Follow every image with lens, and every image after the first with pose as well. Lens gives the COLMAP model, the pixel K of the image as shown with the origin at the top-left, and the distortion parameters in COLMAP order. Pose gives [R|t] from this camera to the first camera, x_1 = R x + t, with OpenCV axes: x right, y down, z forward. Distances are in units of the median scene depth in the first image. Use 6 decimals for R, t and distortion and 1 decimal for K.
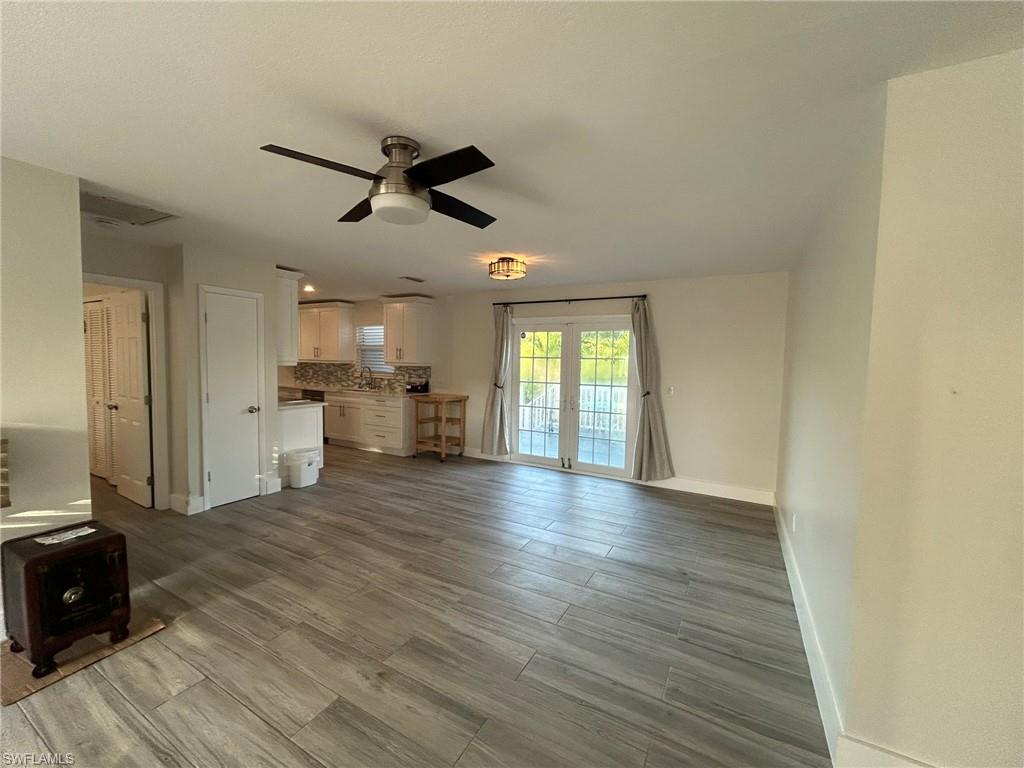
lens RADIAL K [[414.7, 0, 511.1], [0, 414.7, 385.2], [0, 0, 1]] dist [0.000277, 0.000150]
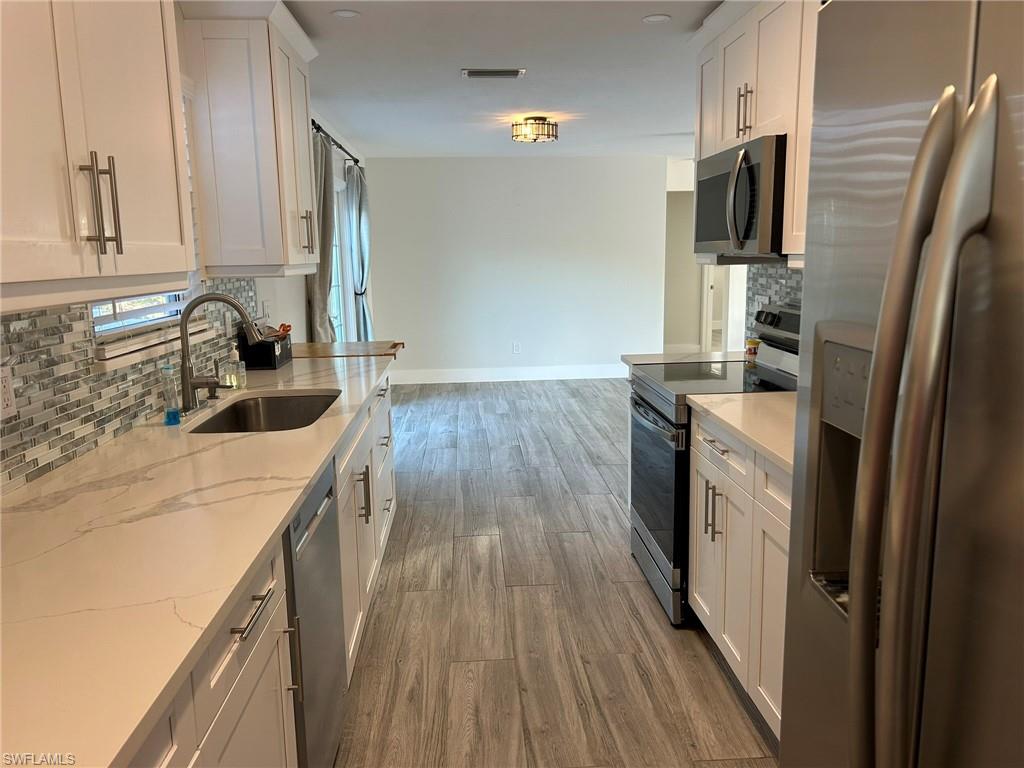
lens RADIAL K [[767.0, 0, 510.8], [0, 767.0, 387.3], [0, 0, 1]] dist [0.027329, -0.009572]
pose [[-0.543085, -0.155787, 0.825100, -1.085969], [0.059682, 0.972991, 0.222993, -0.111679], [-0.837554, 0.170347, -0.519119, 1.594477]]
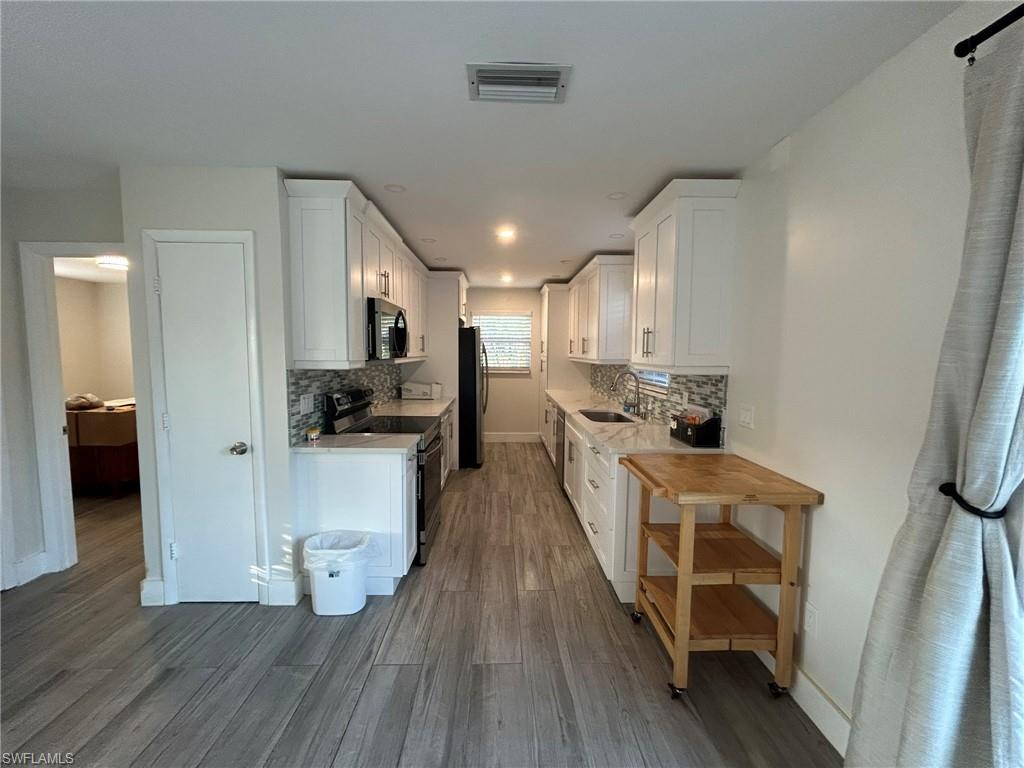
lens RADIAL K [[414.7, 0, 511.1], [0, 414.7, 385.2], [0, 0, 1]] dist [0.000277, 0.000150]
pose [[0.515073, 0.054971, -0.855382, 0.022703], [-0.052179, 0.998101, 0.032723, -0.054811], [0.855557, 0.027778, 0.516963, 0.908782]]
